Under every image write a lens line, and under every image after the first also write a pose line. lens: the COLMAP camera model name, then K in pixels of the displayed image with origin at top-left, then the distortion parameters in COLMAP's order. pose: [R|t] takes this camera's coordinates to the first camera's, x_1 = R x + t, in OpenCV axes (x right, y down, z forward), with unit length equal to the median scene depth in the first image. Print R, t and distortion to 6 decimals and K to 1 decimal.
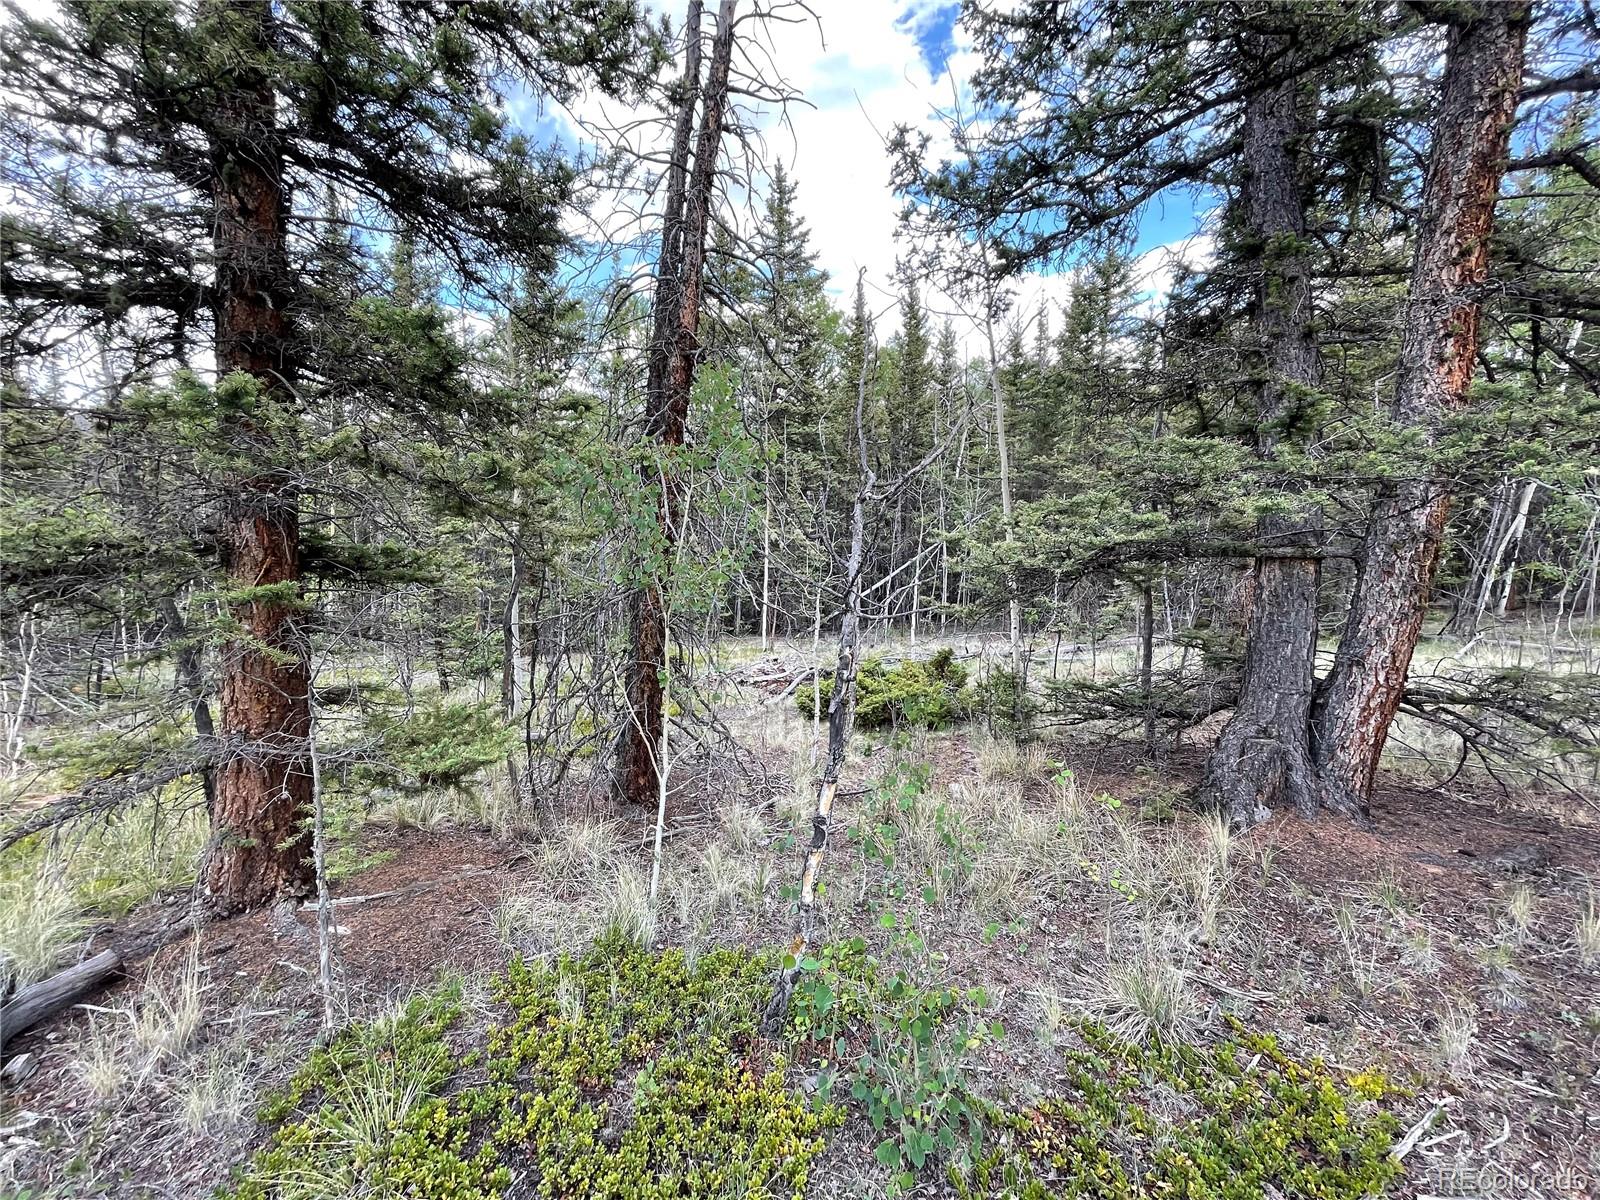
lens RADIAL K [[650.9, 0, 800.0], [0, 650.9, 600.0], [0, 0, 1]] dist [-0.000423, -0.000157]
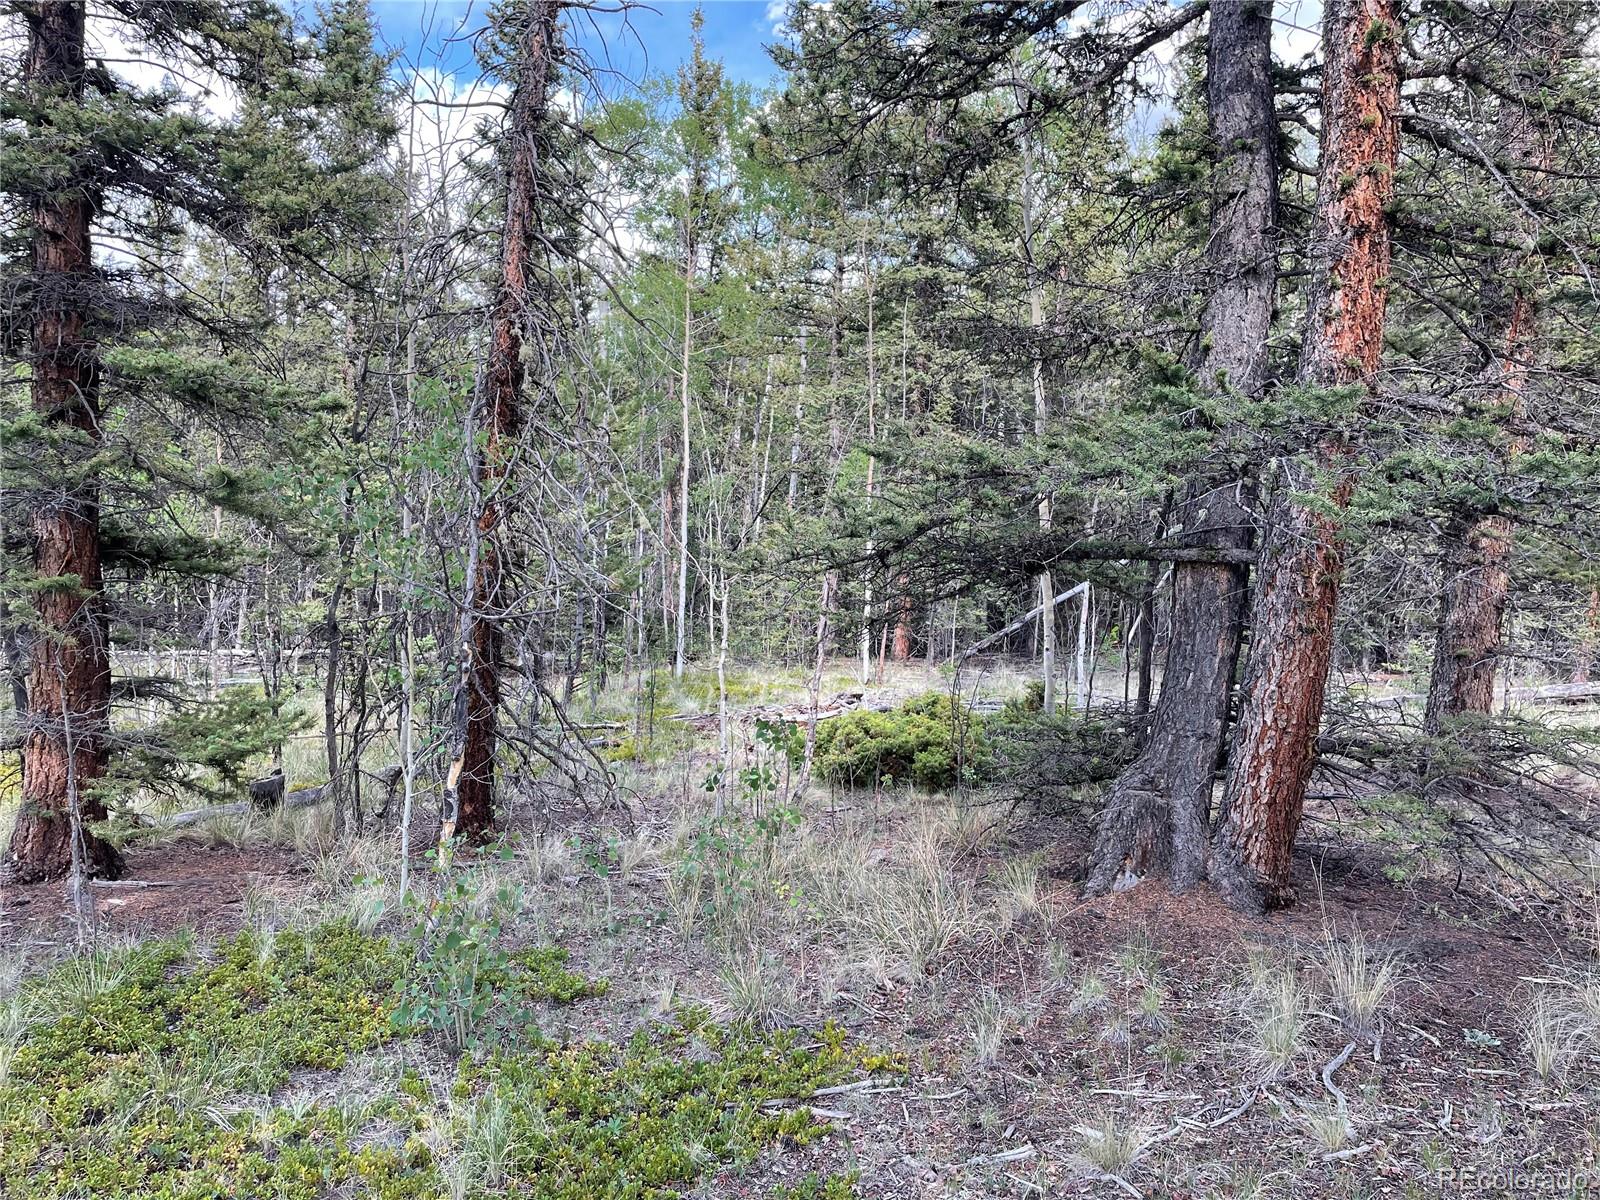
lens RADIAL K [[1200.5, 0, 803.0], [0, 1200.5, 588.6], [0, 0, 1]] dist [0.090893, -0.113155]
pose [[0.972846, 0.021679, -0.230435, 0.712109], [-0.023471, 0.999712, -0.005037, -0.016653], [0.230259, 0.010308, 0.973075, -0.589483]]
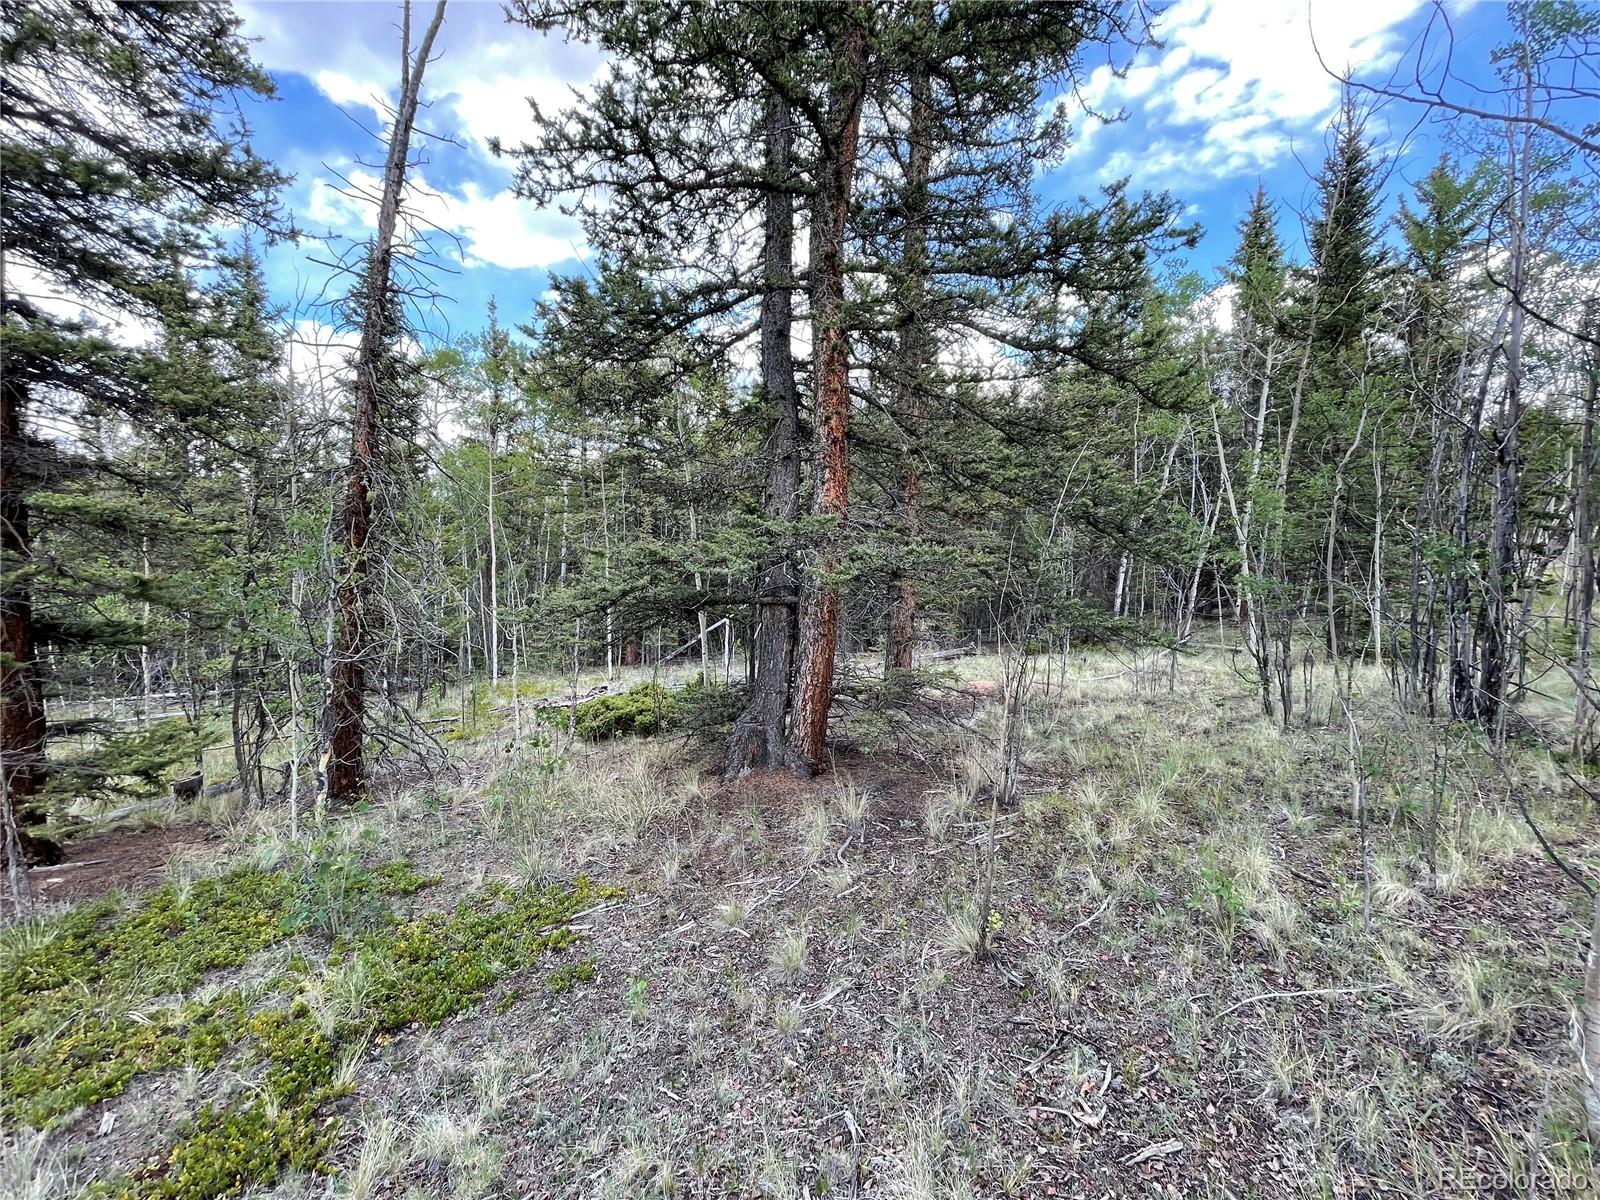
lens RADIAL K [[647.7, 0, 800.0], [0, 647.7, 600.0], [0, 0, 1]] dist [-0.000063, -0.000441]
pose [[0.994351, -0.034747, 0.100295, 0.756193], [0.038470, 0.998632, -0.035422, -0.019258], [-0.098927, 0.039080, 0.994327, -0.590427]]
